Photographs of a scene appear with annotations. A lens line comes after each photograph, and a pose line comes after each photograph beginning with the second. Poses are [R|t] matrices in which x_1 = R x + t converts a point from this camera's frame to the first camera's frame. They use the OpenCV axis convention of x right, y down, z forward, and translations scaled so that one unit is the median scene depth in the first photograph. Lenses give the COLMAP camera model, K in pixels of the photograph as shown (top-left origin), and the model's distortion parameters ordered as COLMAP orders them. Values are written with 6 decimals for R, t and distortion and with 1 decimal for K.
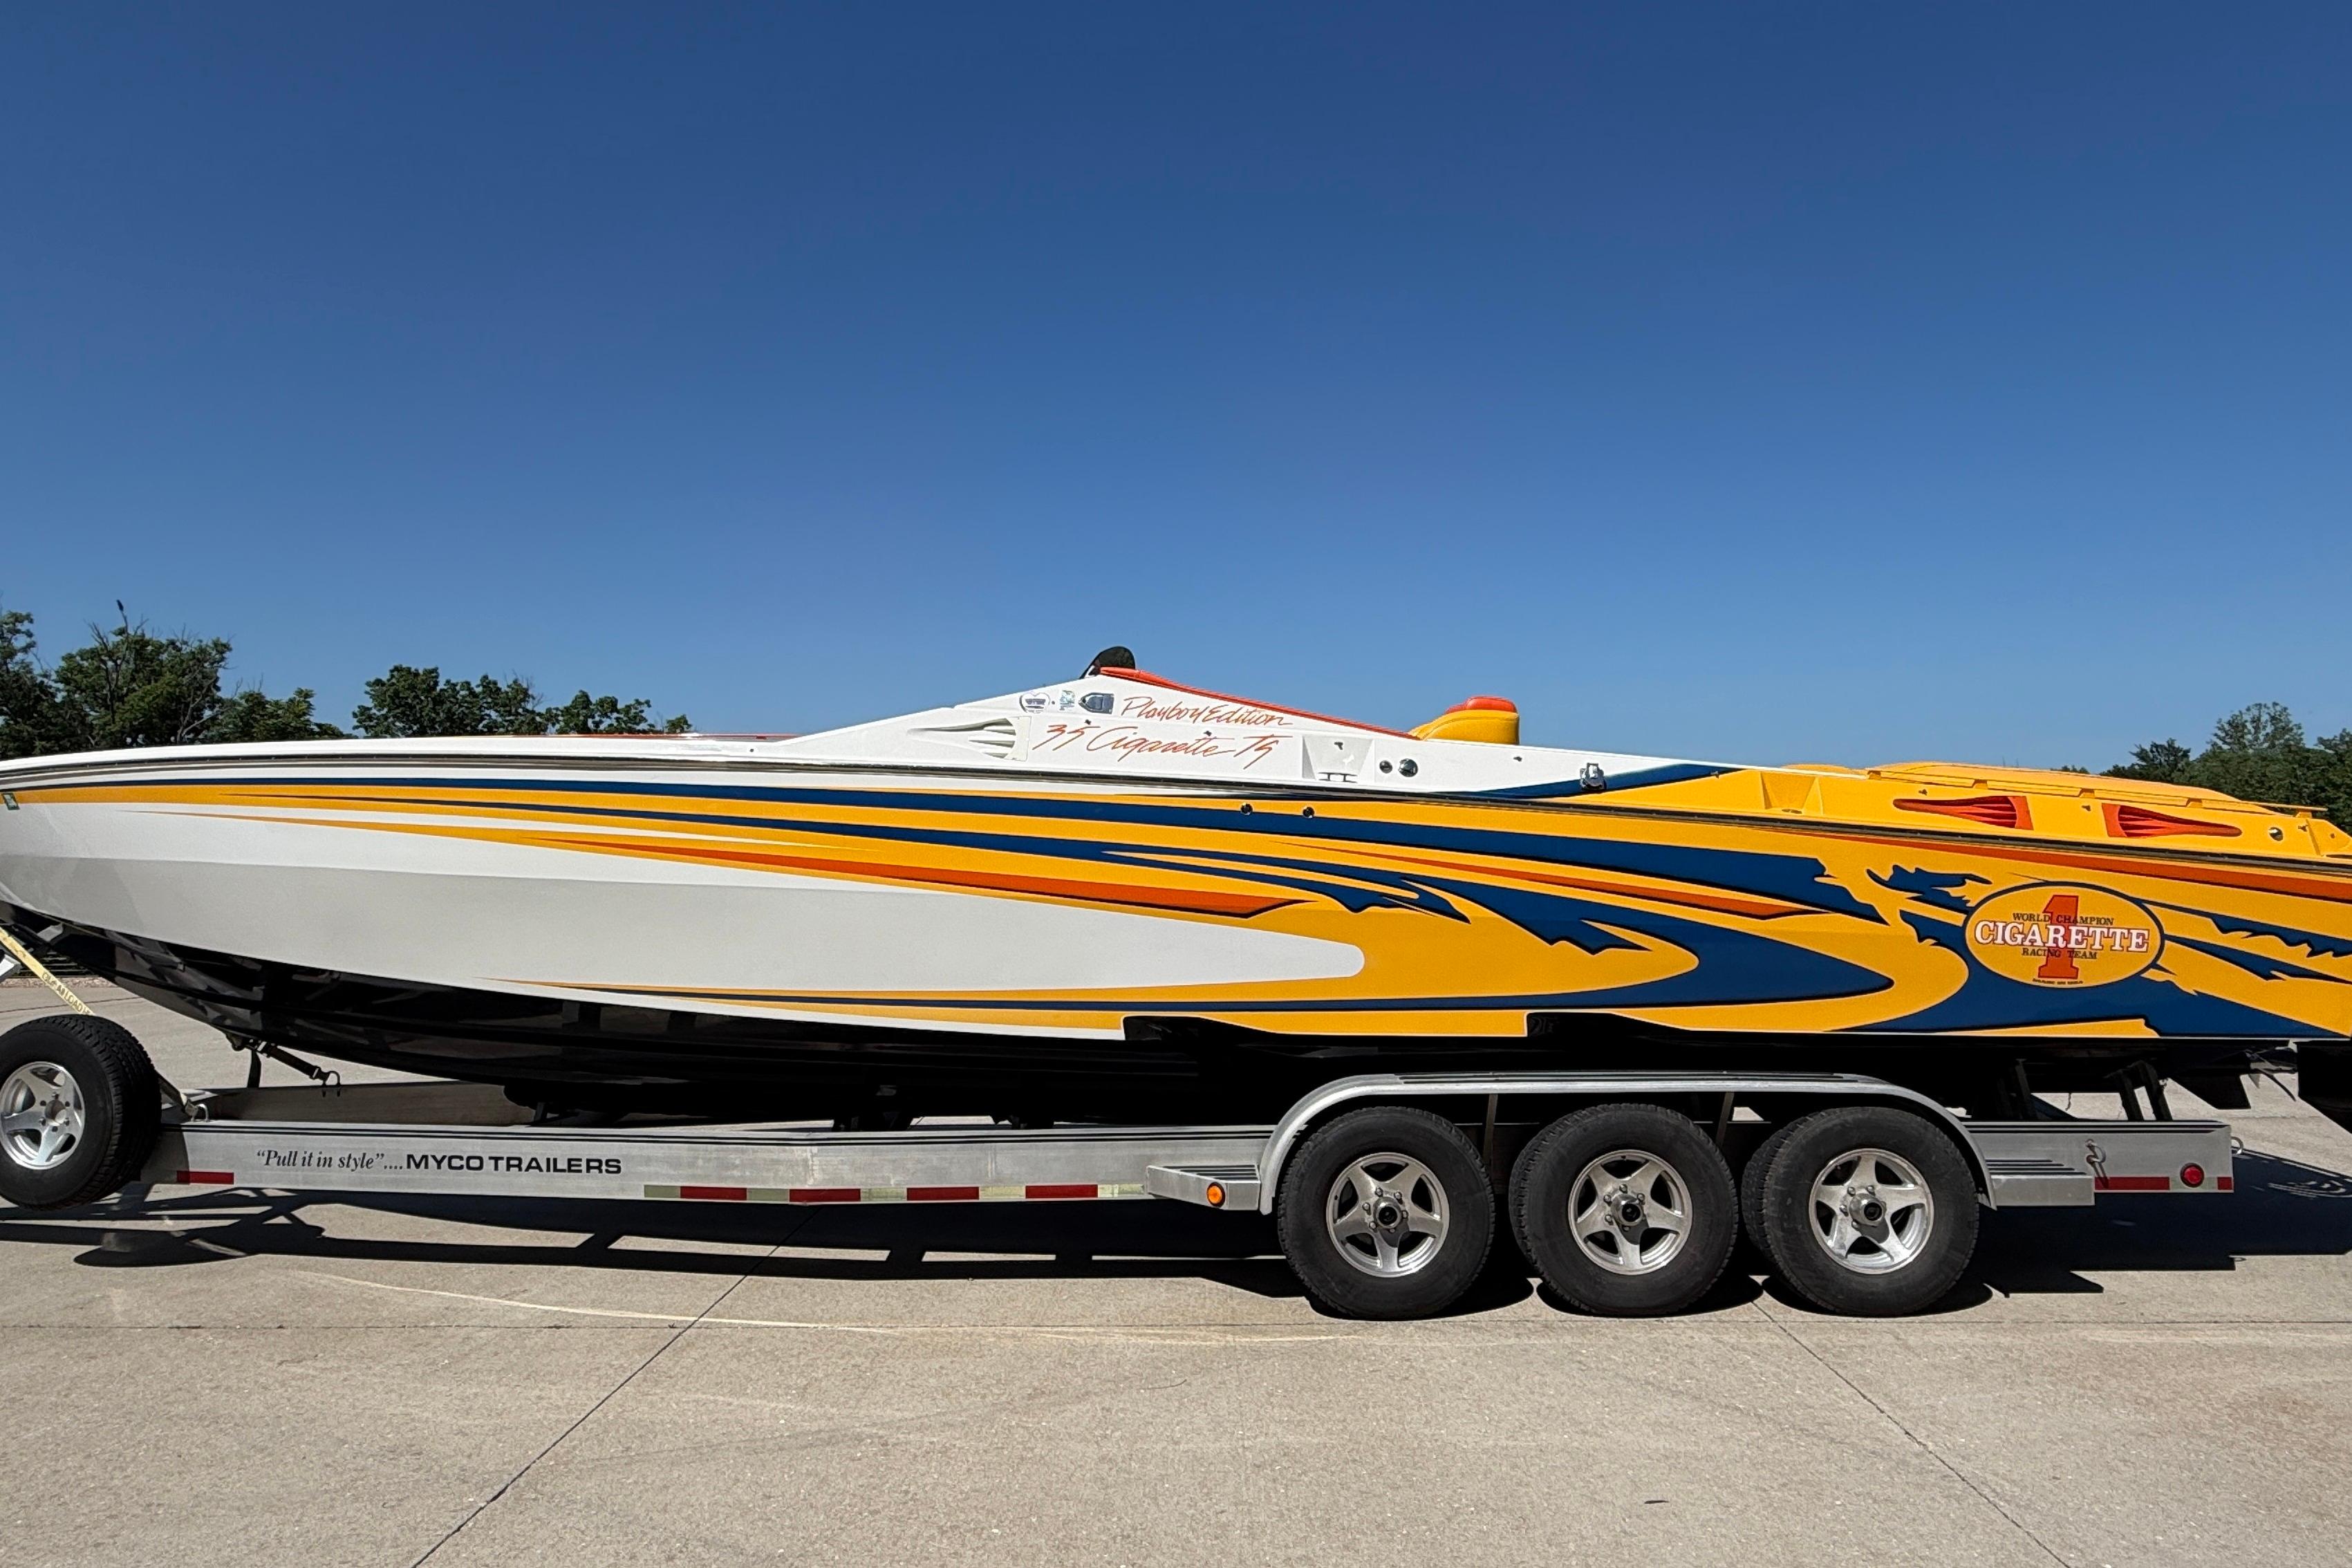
lens RADIAL K [[1116.4, 0, 1167.4], [0, 1116.4, 787.2], [0, 0, 1]] dist [-0.000450, -0.000323]
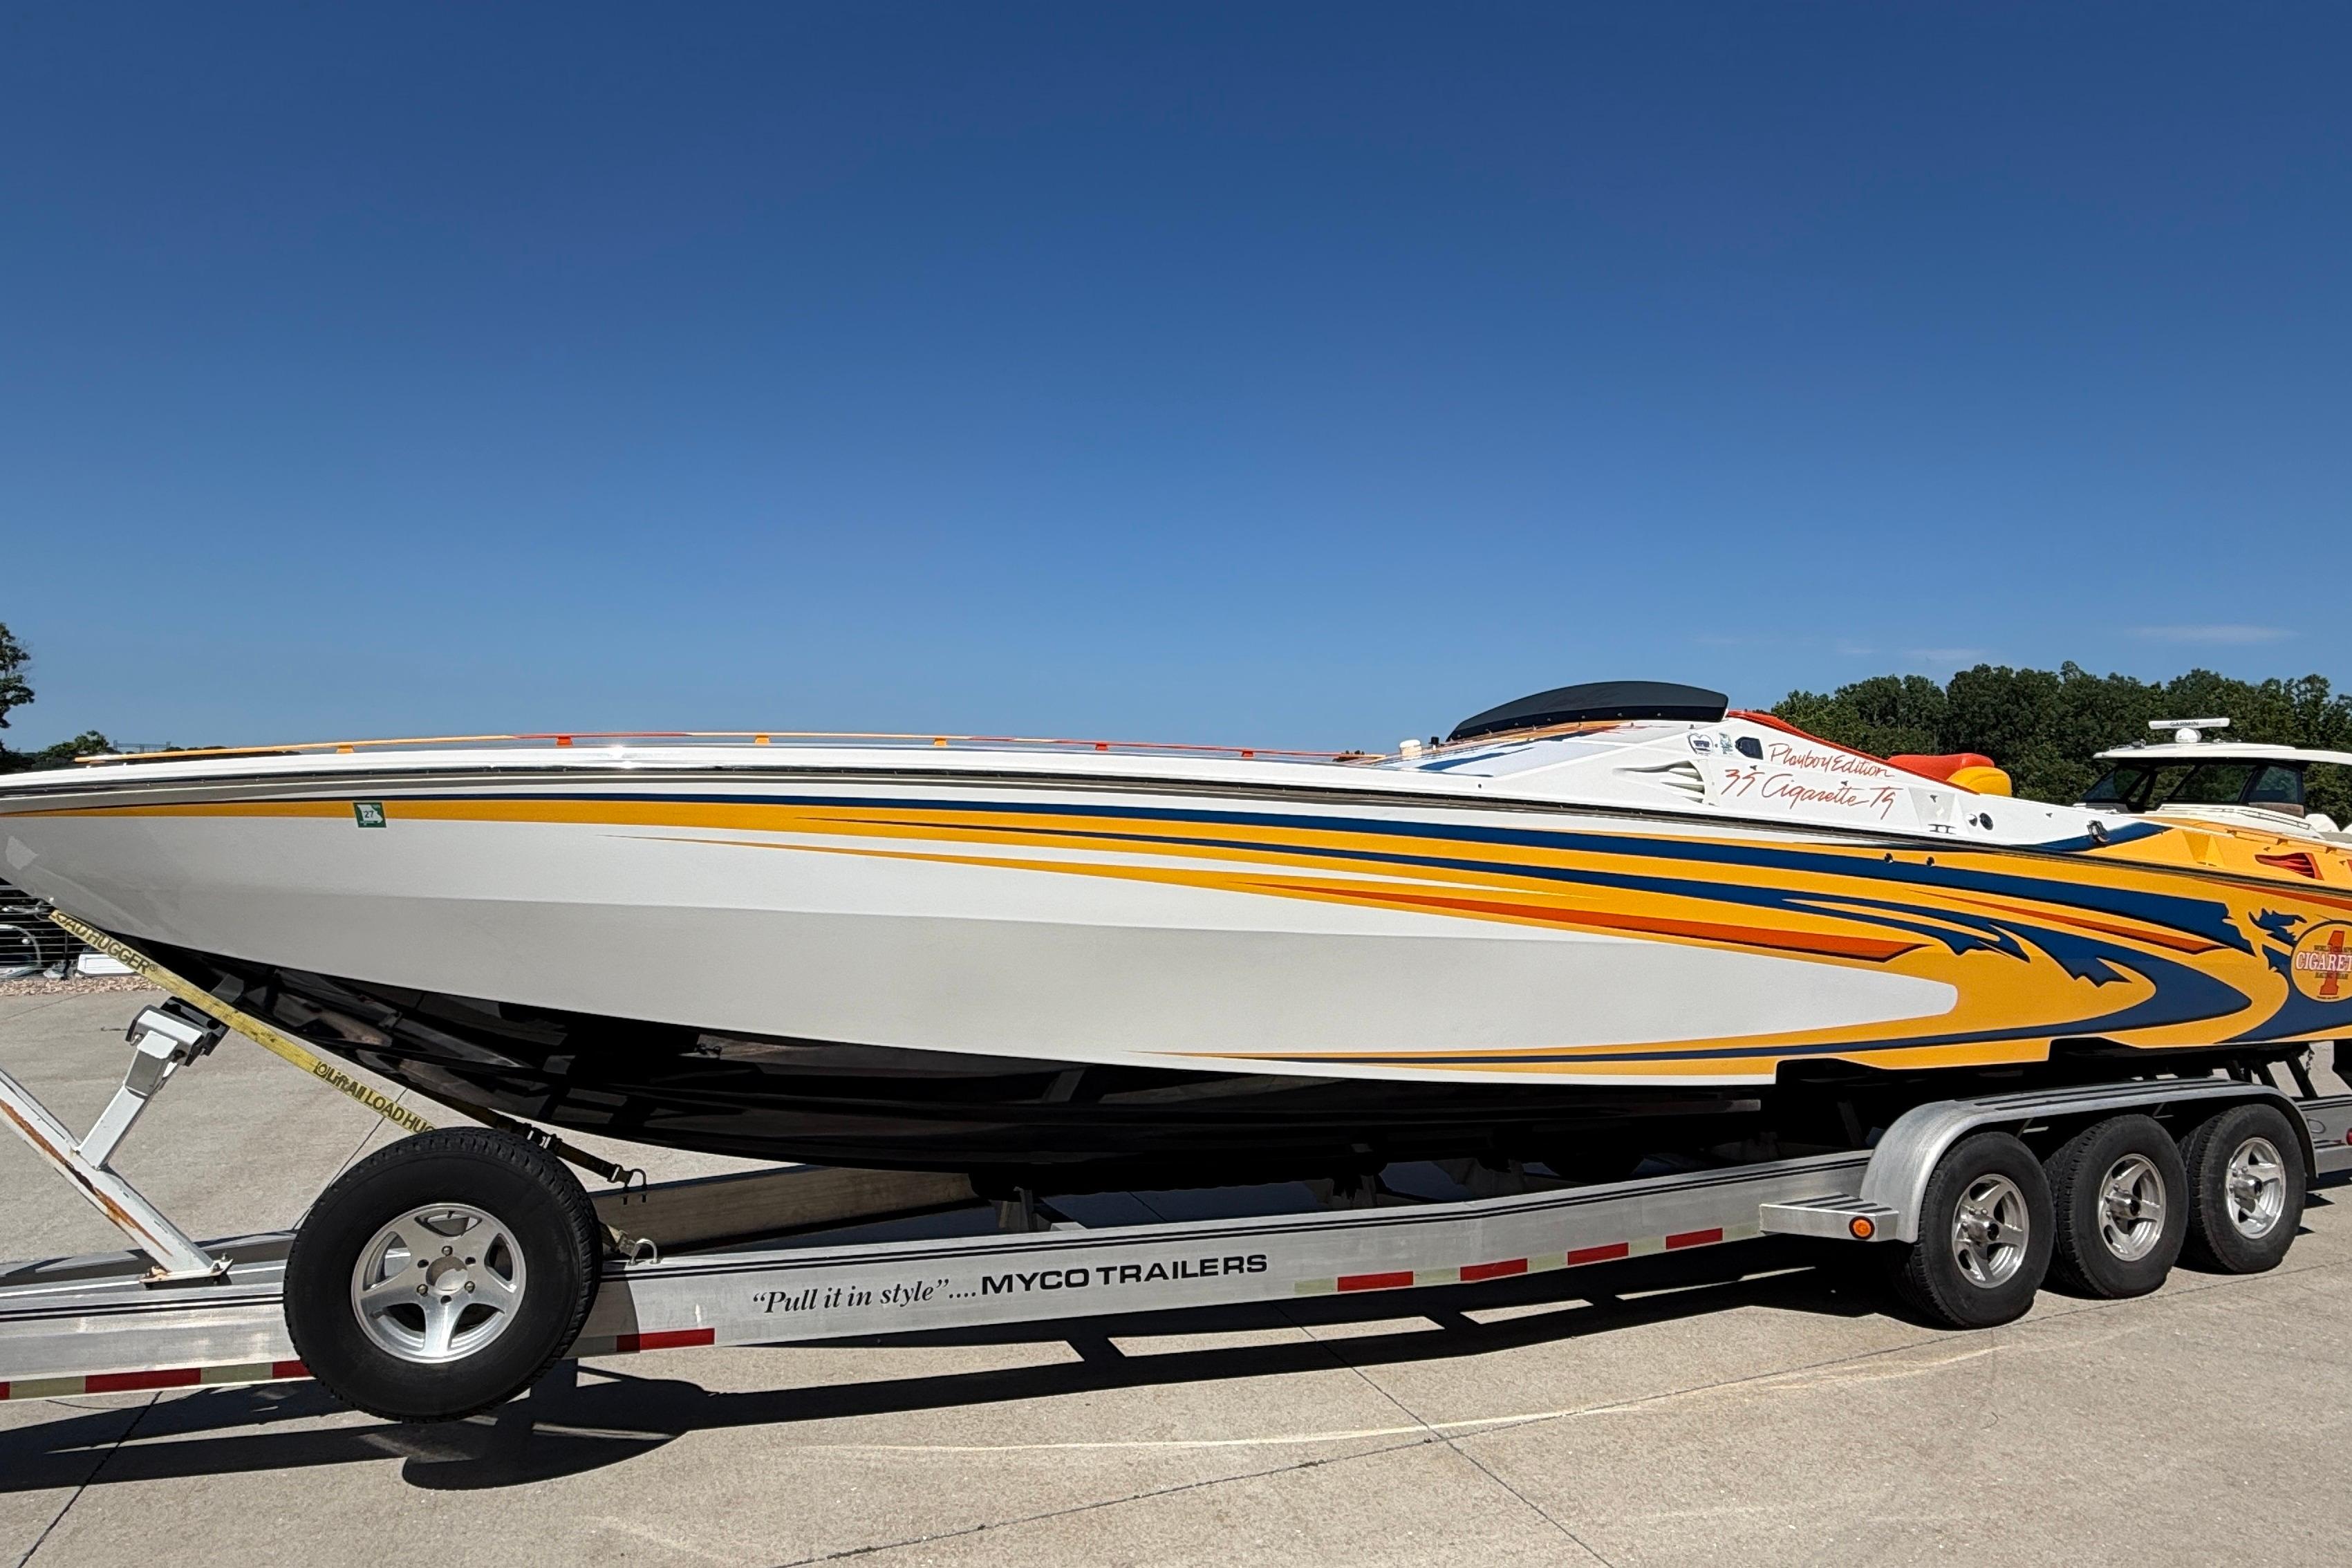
lens RADIAL K [[1116.4, 0, 1167.4], [0, 1116.4, 787.2], [0, 0, 1]] dist [-0.000450, -0.000323]
pose [[0.940098, 0.031538, 0.339441, -0.908943], [-0.038958, 0.999127, 0.015065, -0.035909], [-0.338670, -0.027387, 0.940507, 0.243875]]
